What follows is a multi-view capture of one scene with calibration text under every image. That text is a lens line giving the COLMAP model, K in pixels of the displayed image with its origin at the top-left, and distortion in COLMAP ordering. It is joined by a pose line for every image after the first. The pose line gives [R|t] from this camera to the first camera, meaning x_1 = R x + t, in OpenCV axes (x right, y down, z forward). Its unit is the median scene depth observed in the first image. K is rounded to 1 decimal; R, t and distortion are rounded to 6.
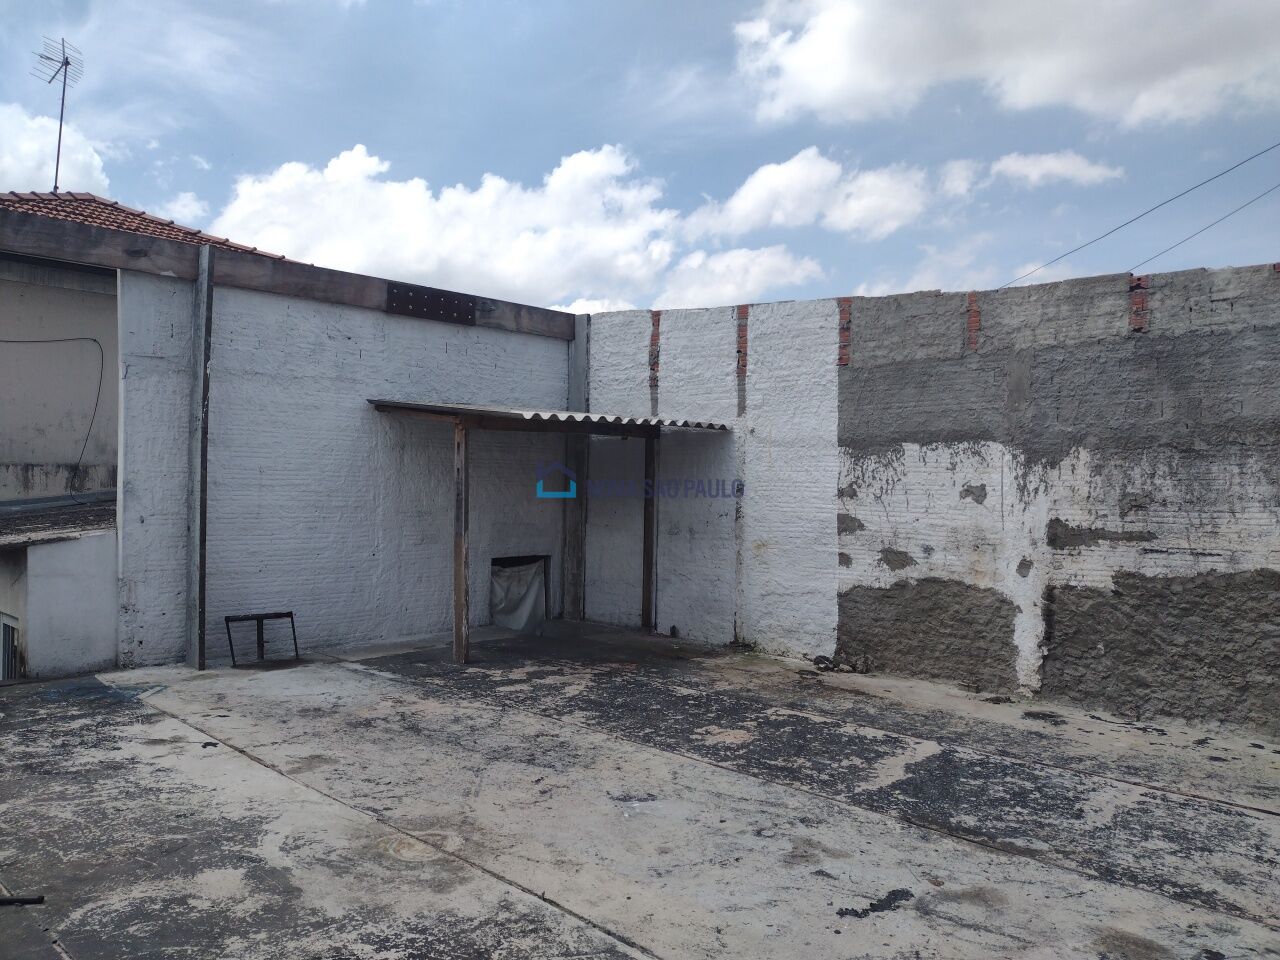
lens RADIAL K [[954.1, 0, 641.2], [0, 954.1, 476.1], [0, 0, 1]] dist [0.051381, -0.056775]
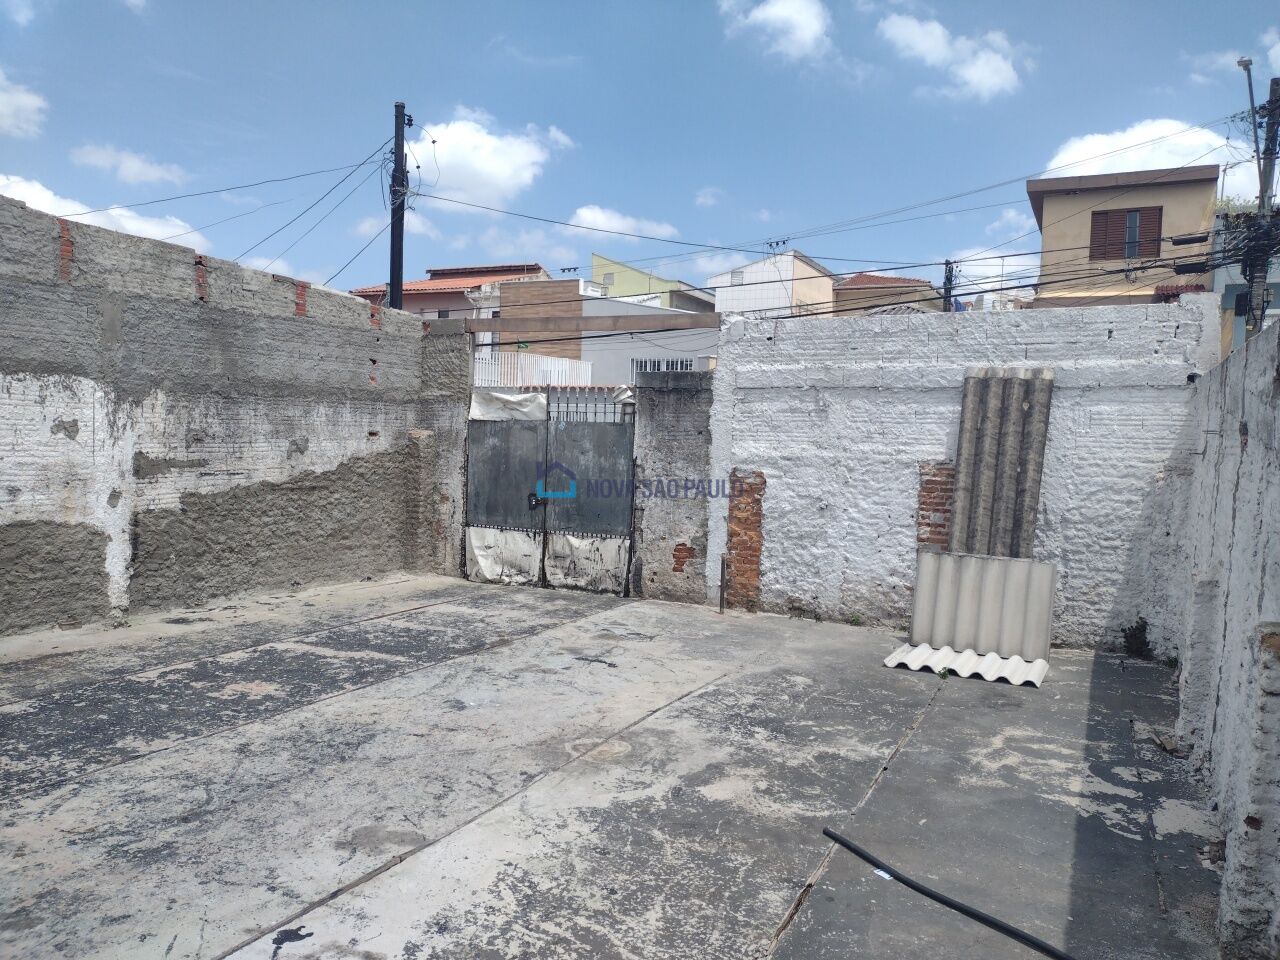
lens RADIAL K [[954.1, 0, 637.6], [0, 954.1, 477.7], [0, 0, 1]] dist [0.051381, -0.056775]
pose [[-0.309296, -0.067075, 0.948597, -0.931950], [-0.044795, 0.997430, 0.055923, -0.016389], [-0.949910, -0.025195, -0.311505, 0.918190]]
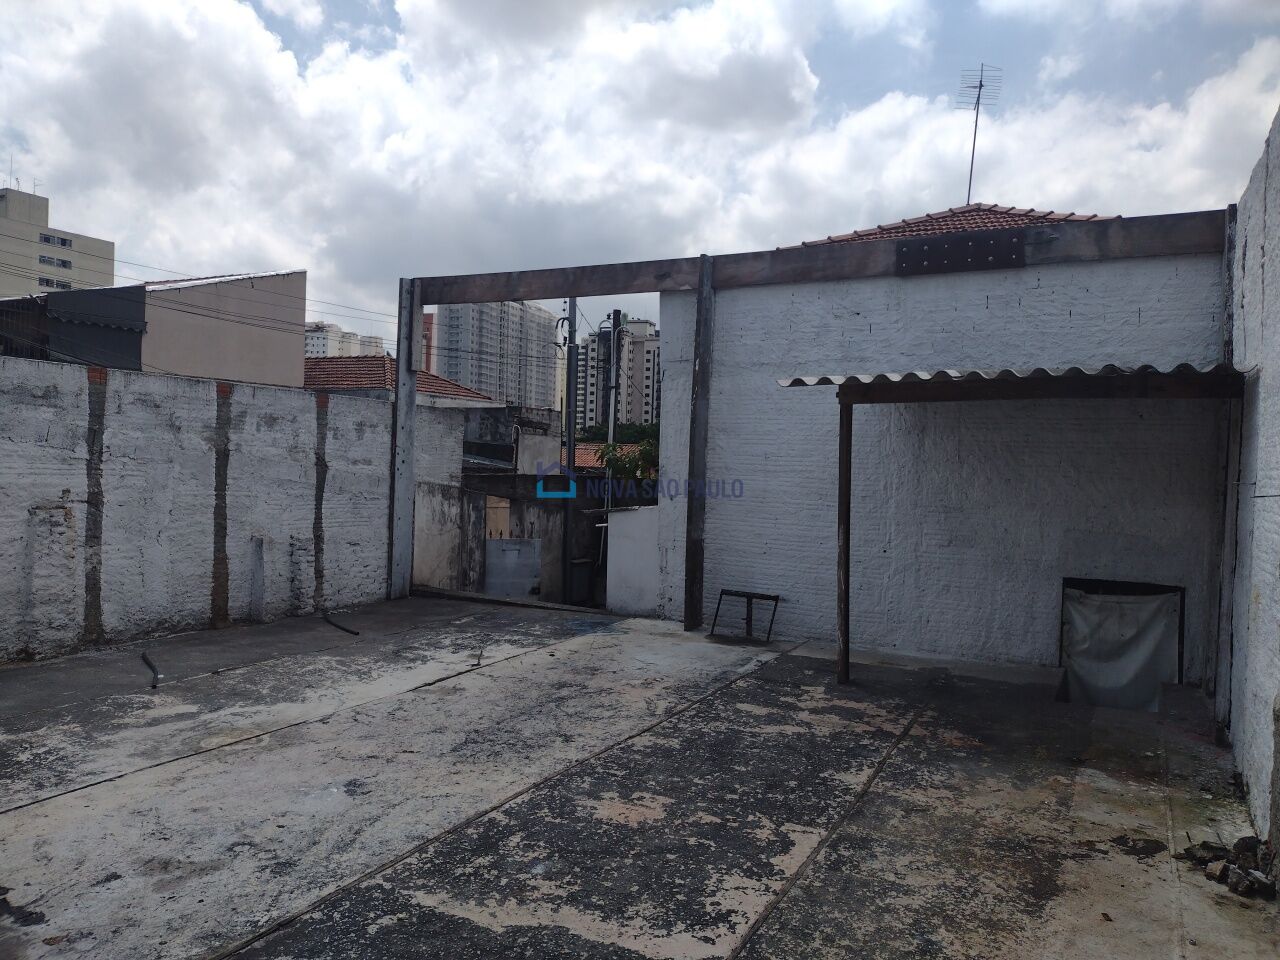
lens RADIAL K [[954.1, 0, 632.3], [0, 954.1, 476.3], [0, 0, 1]] dist [0.051381, -0.056775]
pose [[0.277151, 0.008394, -0.960790, 0.761967], [-0.017812, 0.999835, 0.003597, 0.019518], [0.960661, 0.016116, 0.277254, 0.784495]]
